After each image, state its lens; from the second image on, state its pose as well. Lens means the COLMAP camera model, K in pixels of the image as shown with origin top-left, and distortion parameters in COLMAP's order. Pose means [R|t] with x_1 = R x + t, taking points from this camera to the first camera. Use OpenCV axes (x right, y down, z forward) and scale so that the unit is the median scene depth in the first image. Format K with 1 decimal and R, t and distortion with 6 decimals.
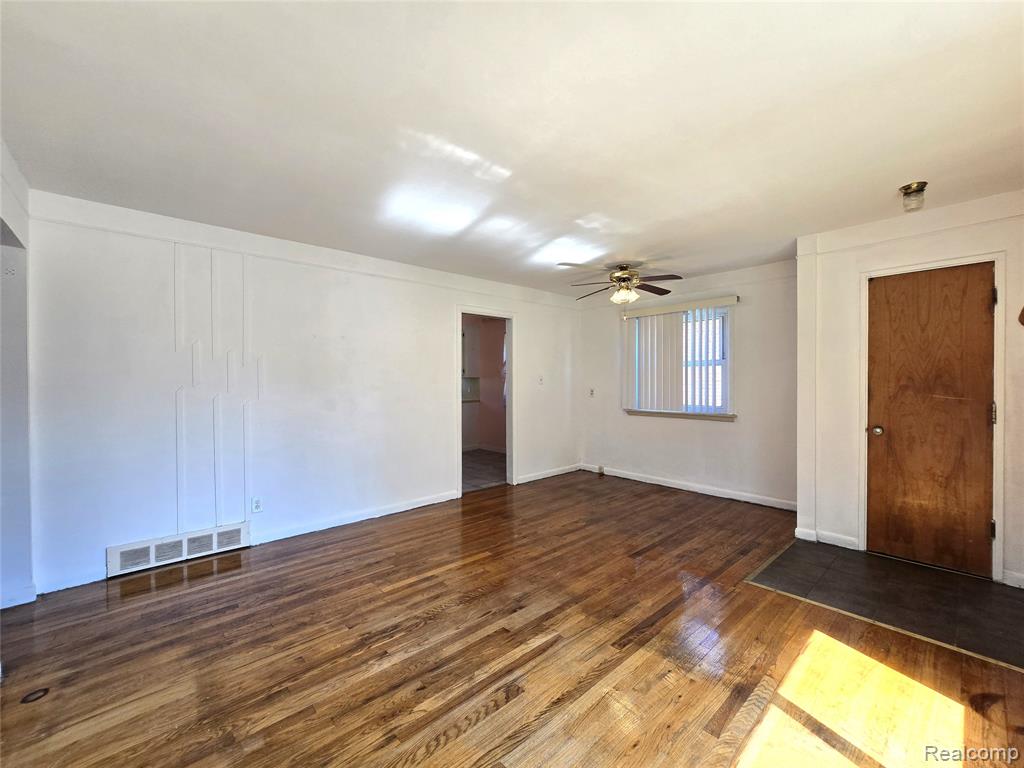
lens RADIAL K [[420.3, 0, 505.1], [0, 420.3, 383.5], [0, 0, 1]] dist [-0.006061, 0.001245]
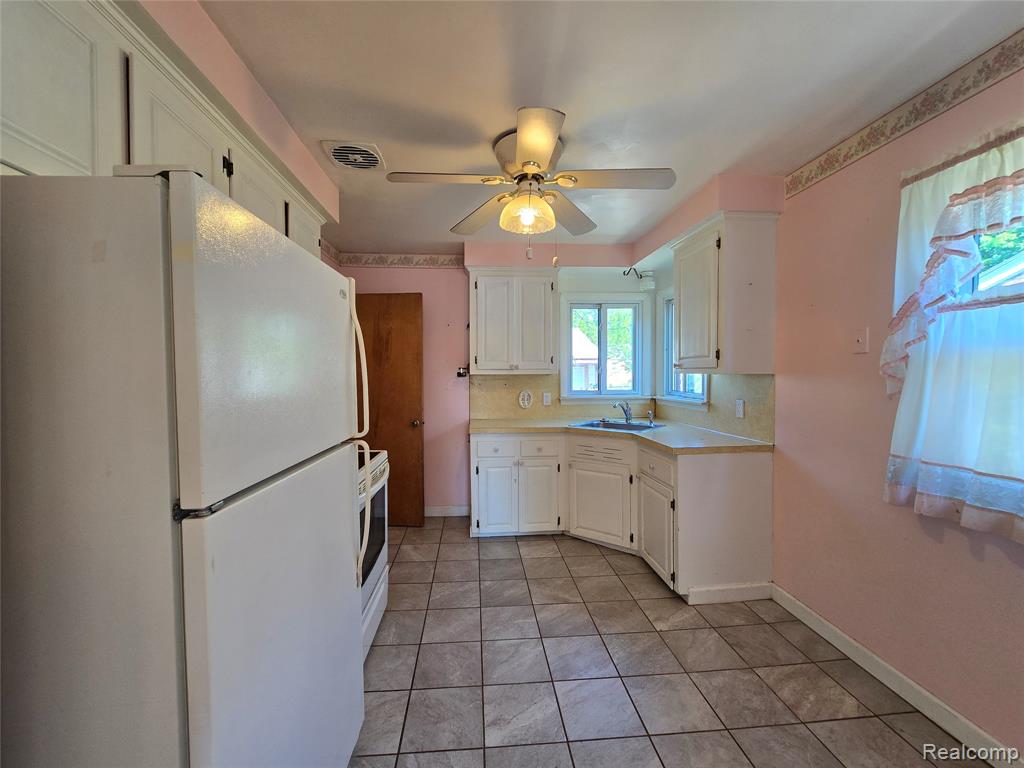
lens RADIAL K [[420.3, 0, 503.3], [0, 420.3, 384.9], [0, 0, 1]] dist [-0.006061, 0.001245]
pose [[0.788681, 0.018222, -0.614532, -0.079285], [-0.002905, 0.999660, 0.025914, -0.037423], [0.614795, -0.018653, 0.788466, 1.738372]]
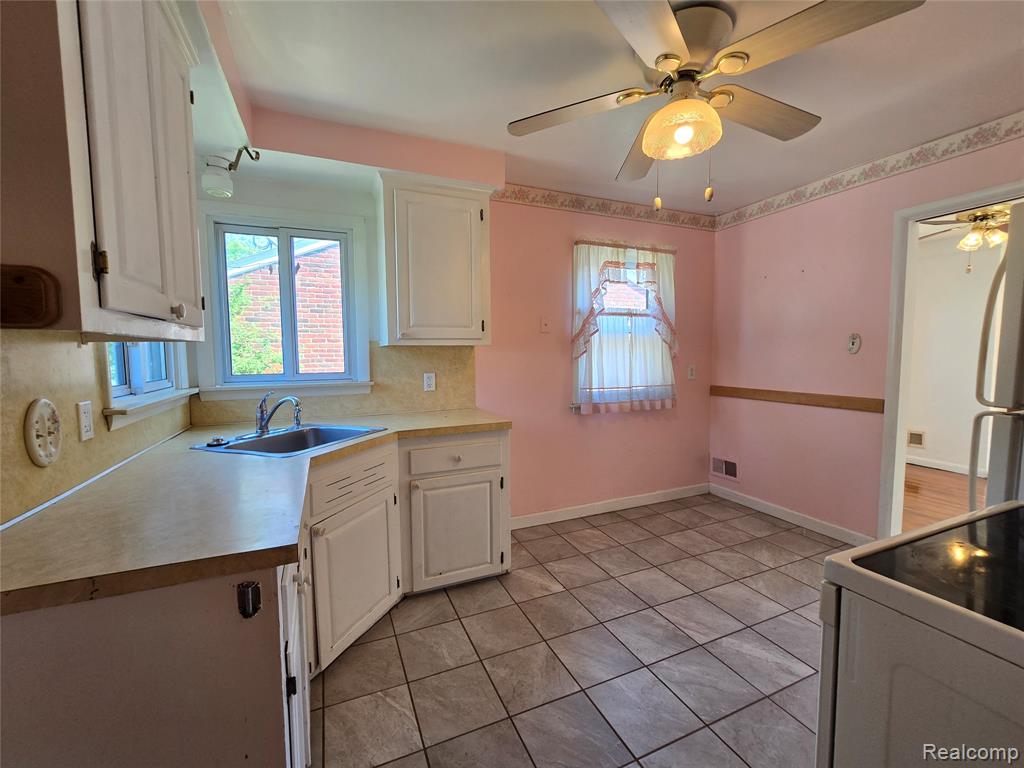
lens RADIAL K [[420.3, 0, 506.8], [0, 420.3, 382.3], [0, 0, 1]] dist [-0.006061, 0.001245]
pose [[0.326151, -0.065657, 0.943035, -1.113019], [0.014015, 0.997811, 0.064624, -0.015734], [-0.945214, -0.007861, 0.326357, 2.374813]]
